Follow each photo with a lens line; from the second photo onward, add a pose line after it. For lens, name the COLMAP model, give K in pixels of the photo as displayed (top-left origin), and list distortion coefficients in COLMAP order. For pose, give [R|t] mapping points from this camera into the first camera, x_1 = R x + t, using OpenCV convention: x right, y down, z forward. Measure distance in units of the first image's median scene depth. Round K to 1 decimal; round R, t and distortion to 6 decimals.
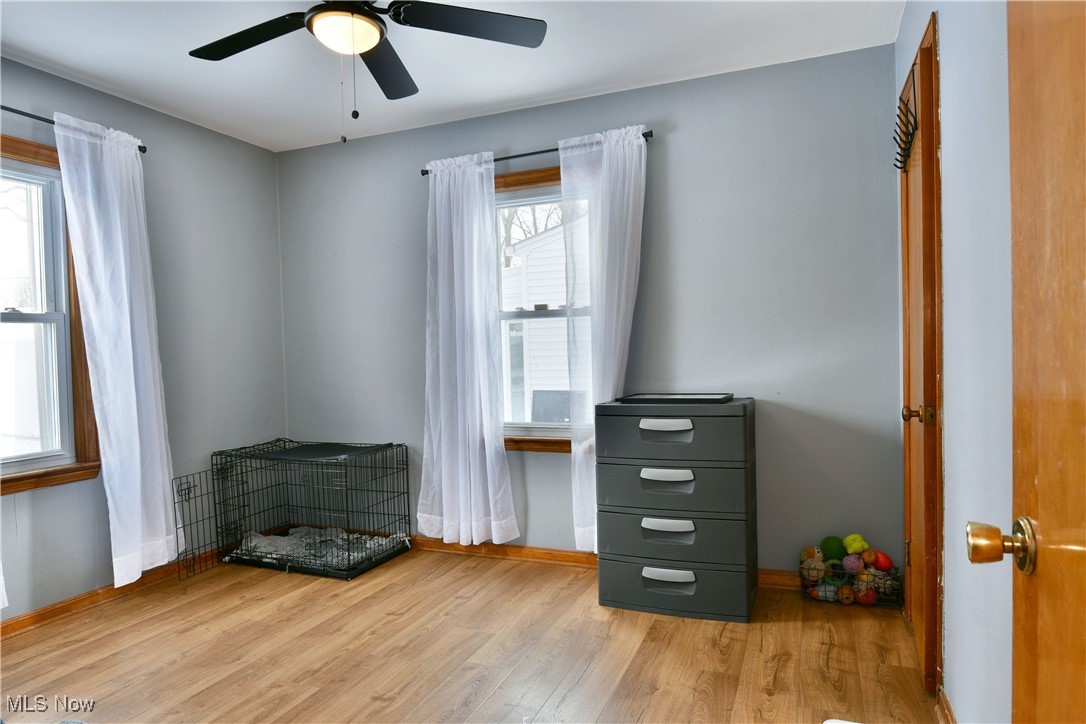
lens RADIAL K [[659.0, 0, 543.3], [0, 659.0, 367.0], [0, 0, 1]] dist [-0.011816, -0.005756]
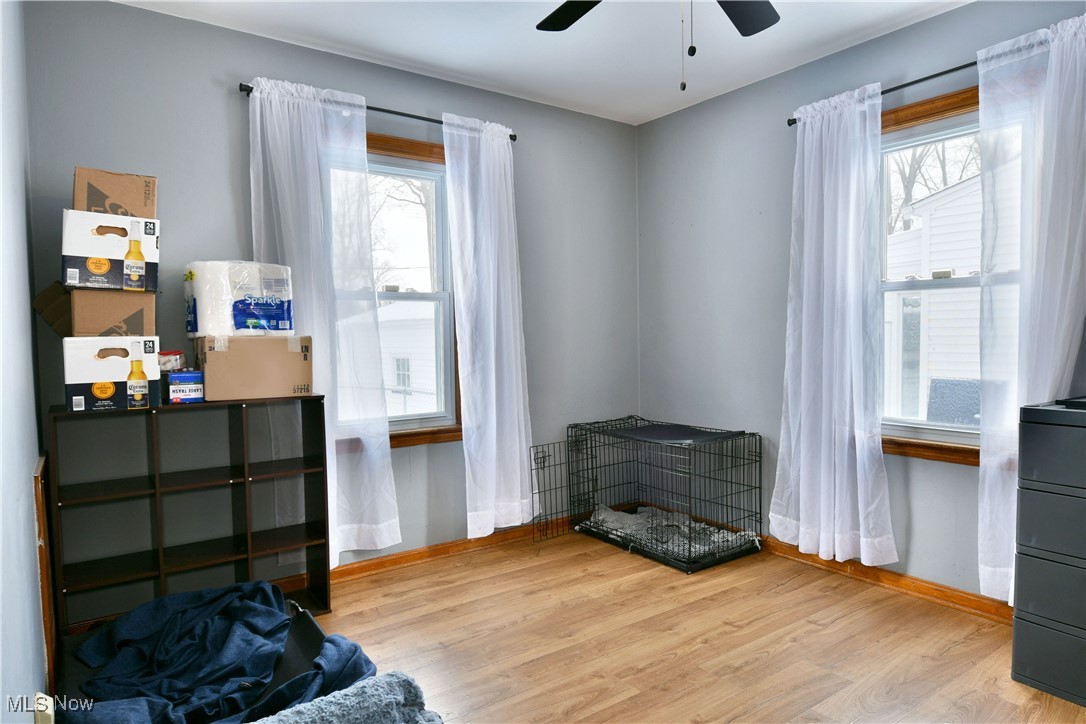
lens RADIAL K [[659.0, 0, 538.3], [0, 659.0, 364.5], [0, 0, 1]] dist [-0.011816, -0.005756]
pose [[0.846333, 0.039689, -0.531174, 0.009372], [-0.023645, 0.999036, 0.036973, -0.003050], [0.532130, -0.018732, 0.846456, 0.108550]]
